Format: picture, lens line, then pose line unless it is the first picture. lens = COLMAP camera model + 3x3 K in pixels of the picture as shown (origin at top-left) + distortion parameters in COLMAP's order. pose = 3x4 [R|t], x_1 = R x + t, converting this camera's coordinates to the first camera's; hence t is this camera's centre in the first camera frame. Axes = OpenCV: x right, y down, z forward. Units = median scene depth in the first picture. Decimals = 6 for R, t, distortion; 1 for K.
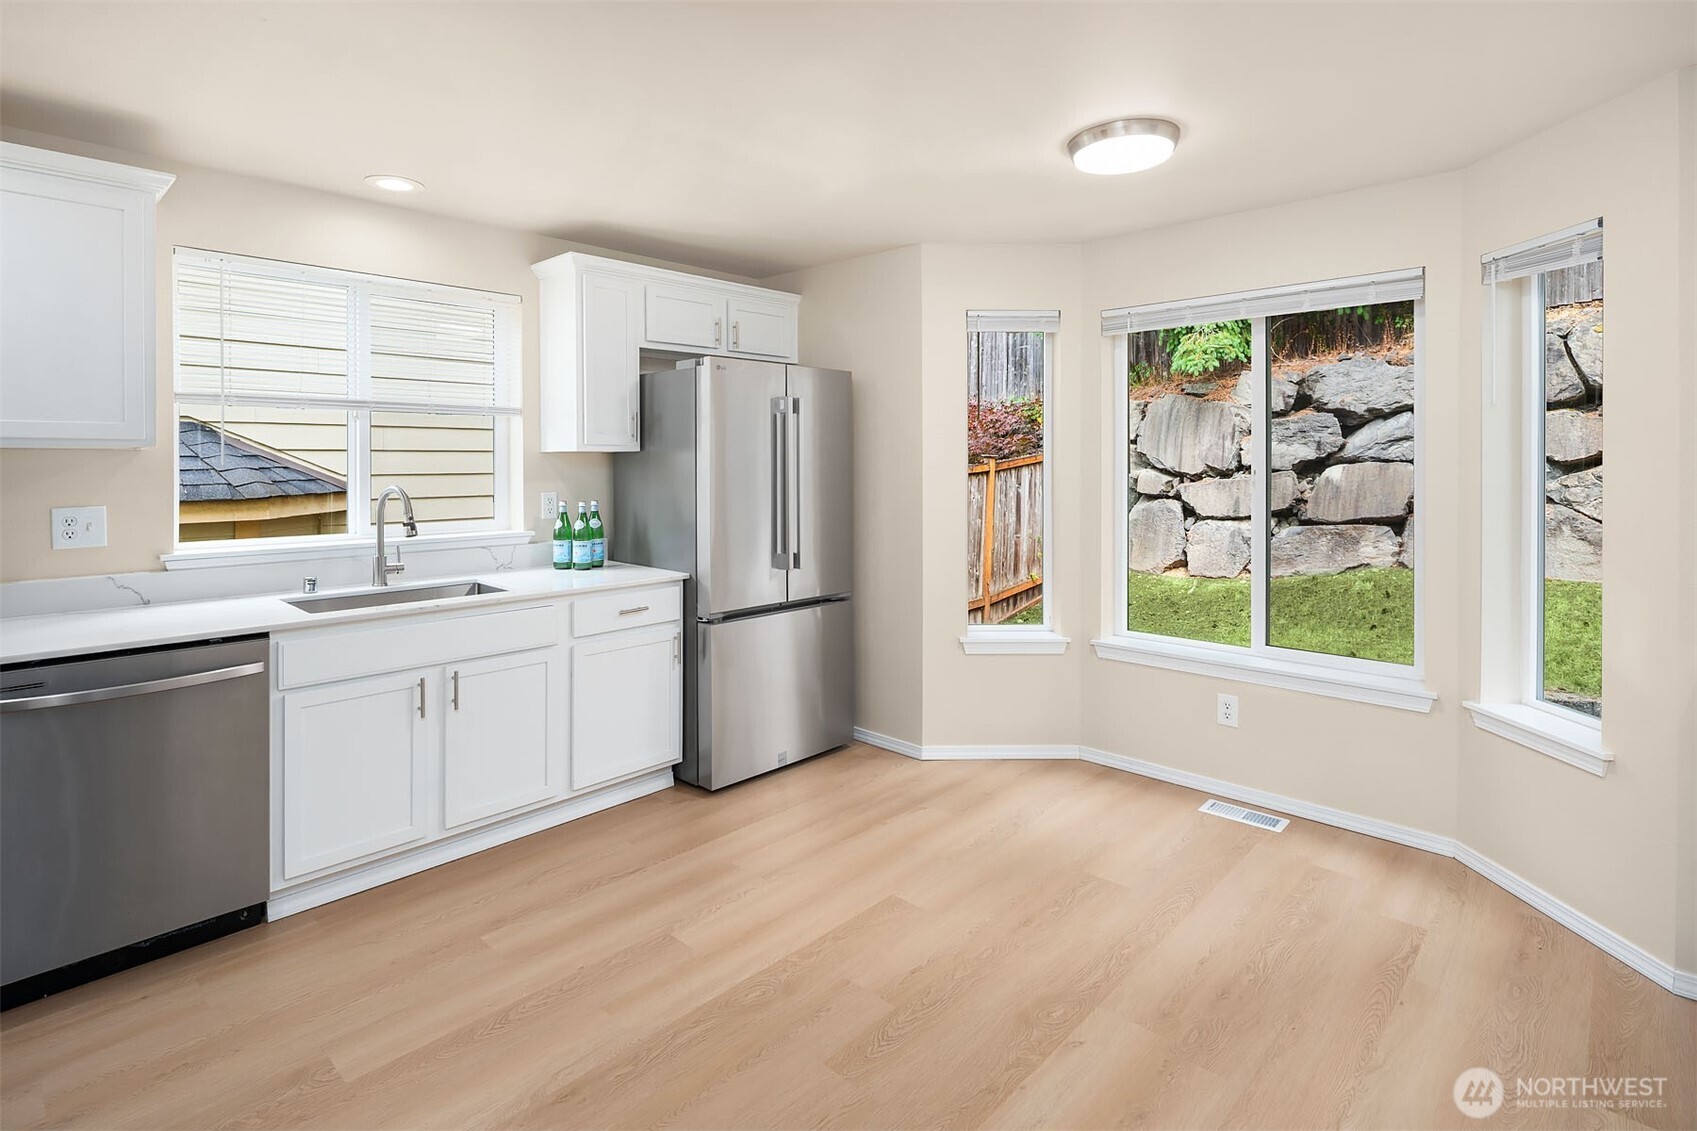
lens RADIAL K [[848.4, 0, 854.5], [0, 848.4, 500.7], [0, 0, 1]] dist [0.000875, -0.004060]
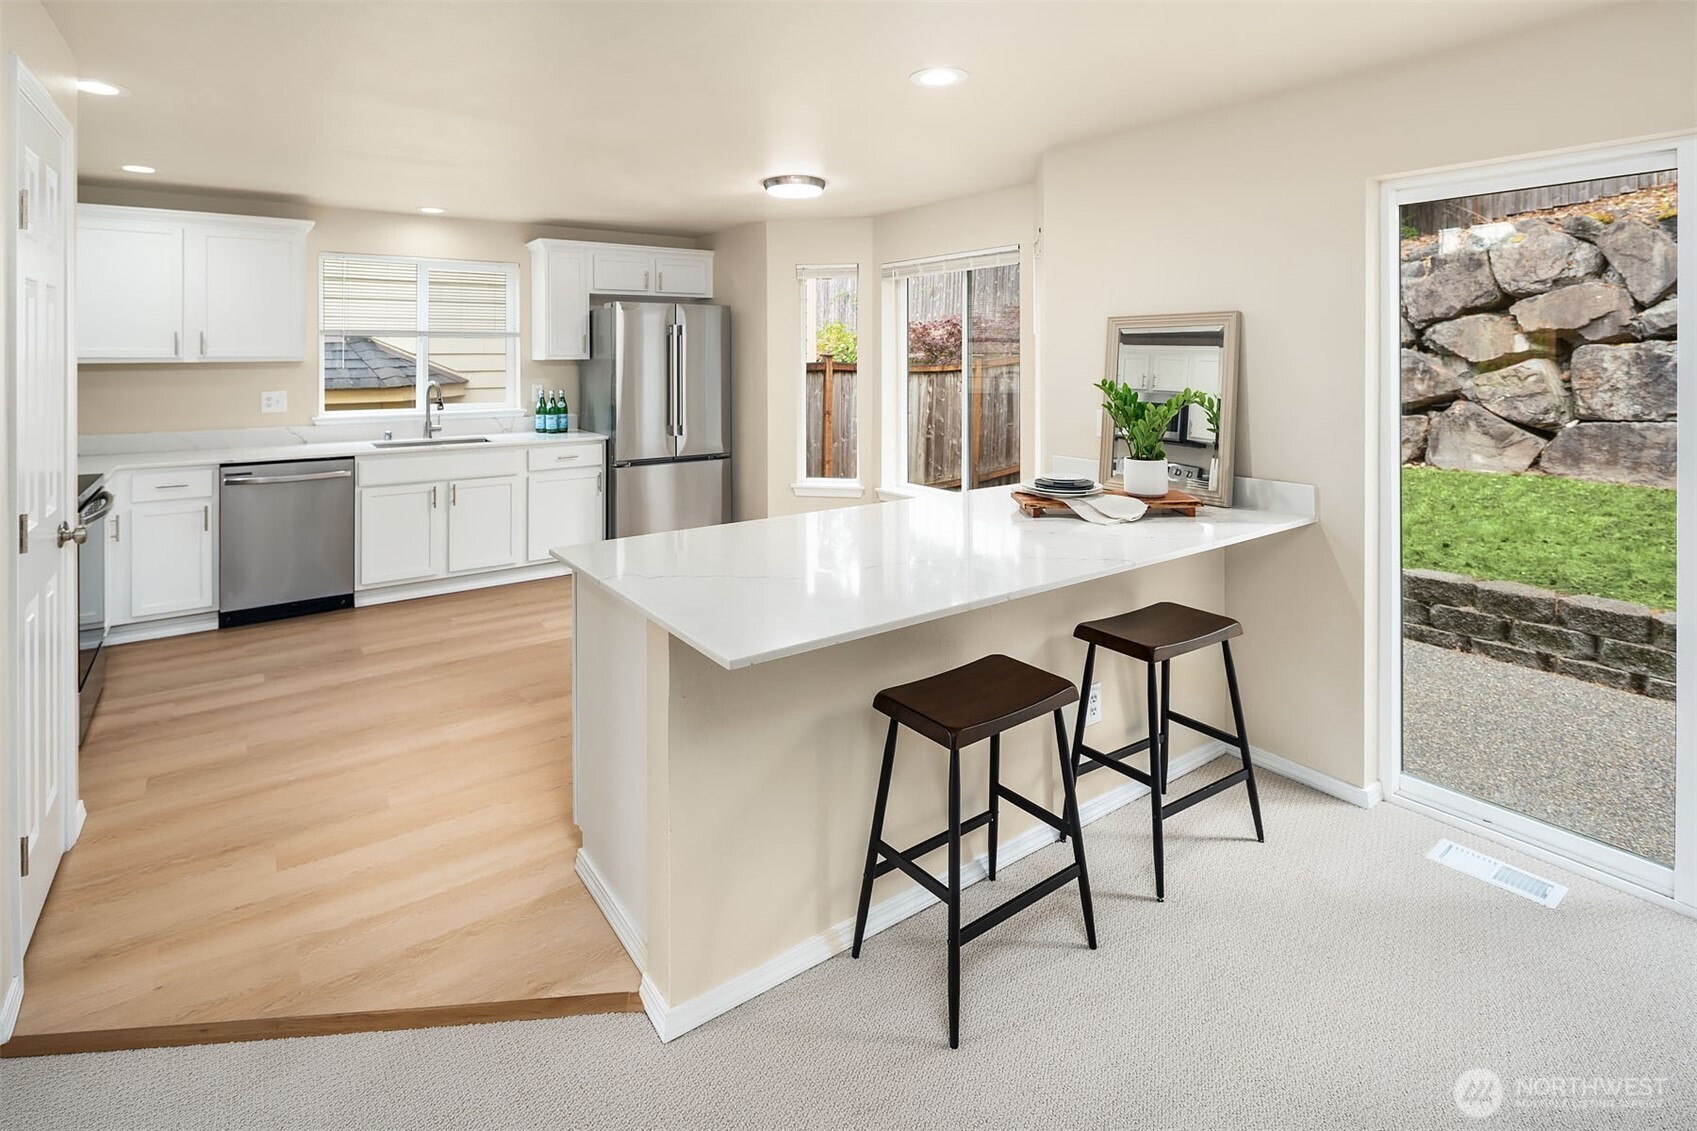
lens RADIAL K [[848.4, 0, 849.8], [0, 848.4, 394.3], [0, 0, 1]] dist [0.000875, -0.004060]
pose [[0.982108, 0.009625, -0.188070, 0.537054], [-0.009063, 0.999952, 0.003845, -0.003712], [0.188098, -0.002071, 0.982148, -0.475149]]
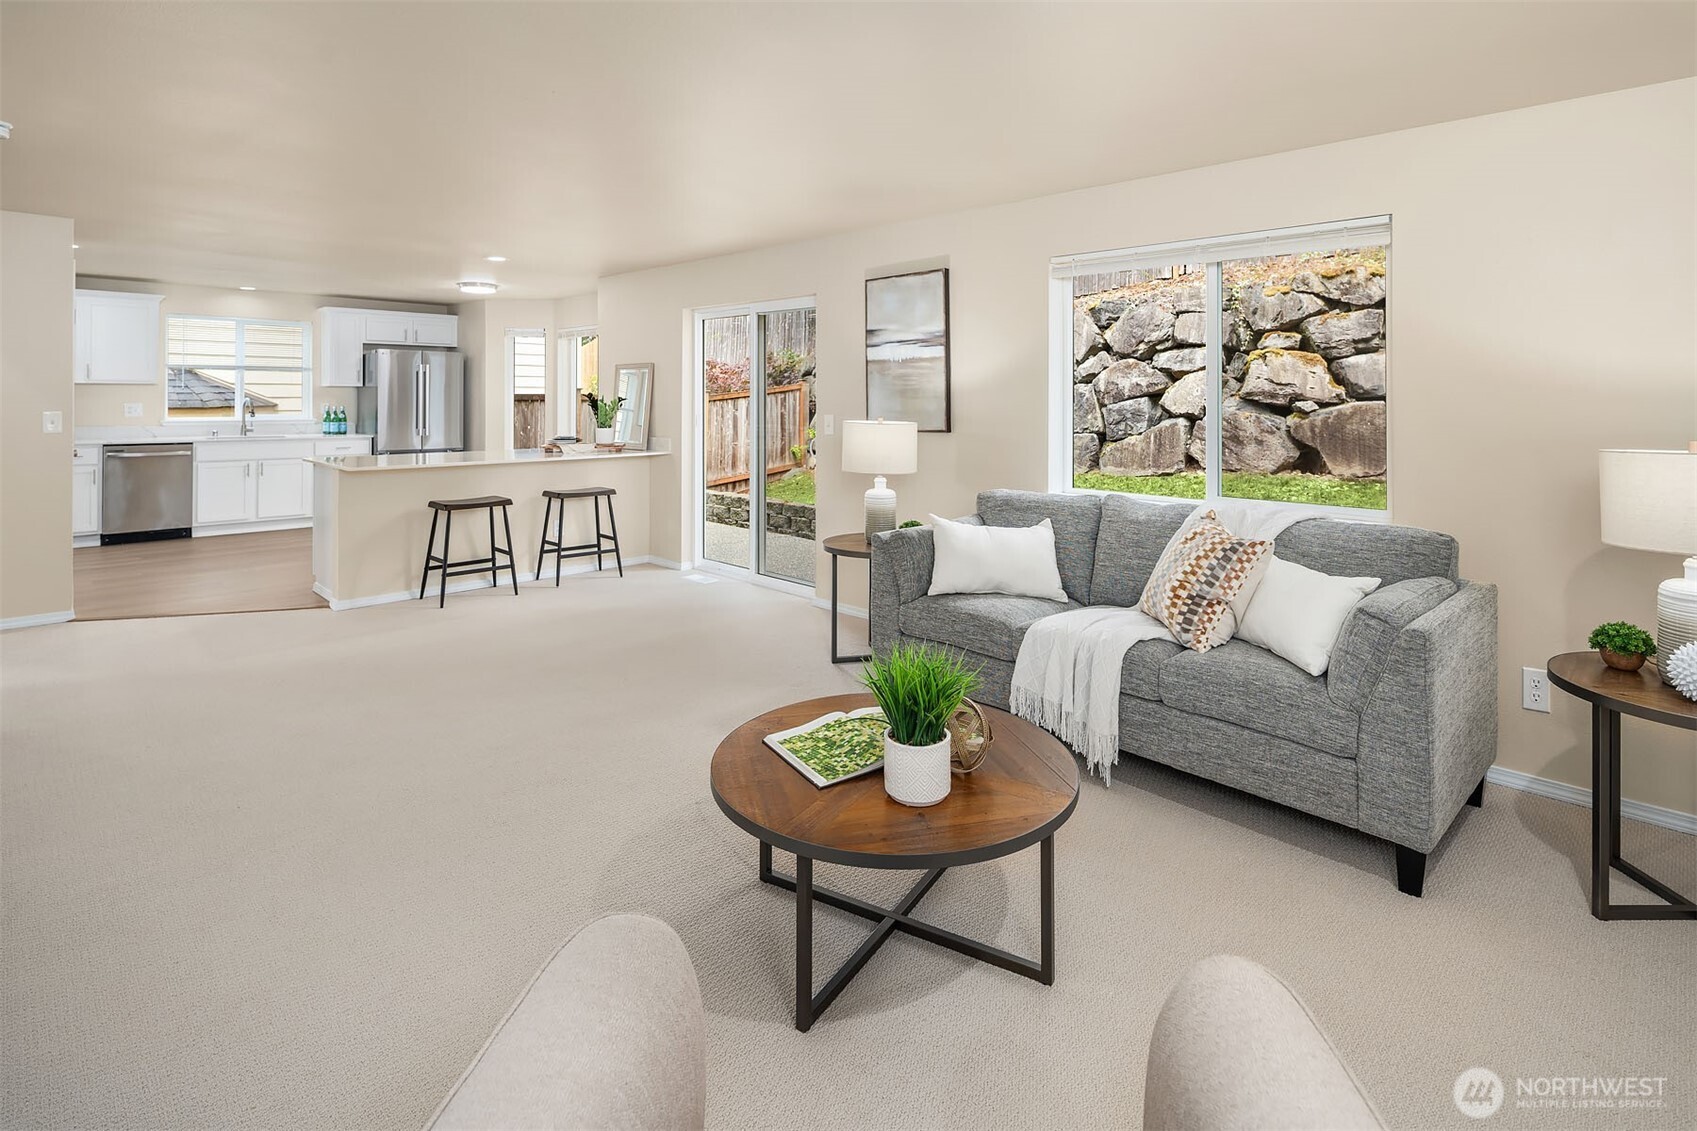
lens RADIAL K [[848.4, 0, 872.9], [0, 848.4, 431.0], [0, 0, 1]] dist [0.000875, -0.004060]
pose [[0.999897, 0.010733, -0.009565, 1.248840], [-0.010785, 0.999927, -0.005443, 0.068041], [0.009506, 0.005545, 0.999939, -1.421466]]
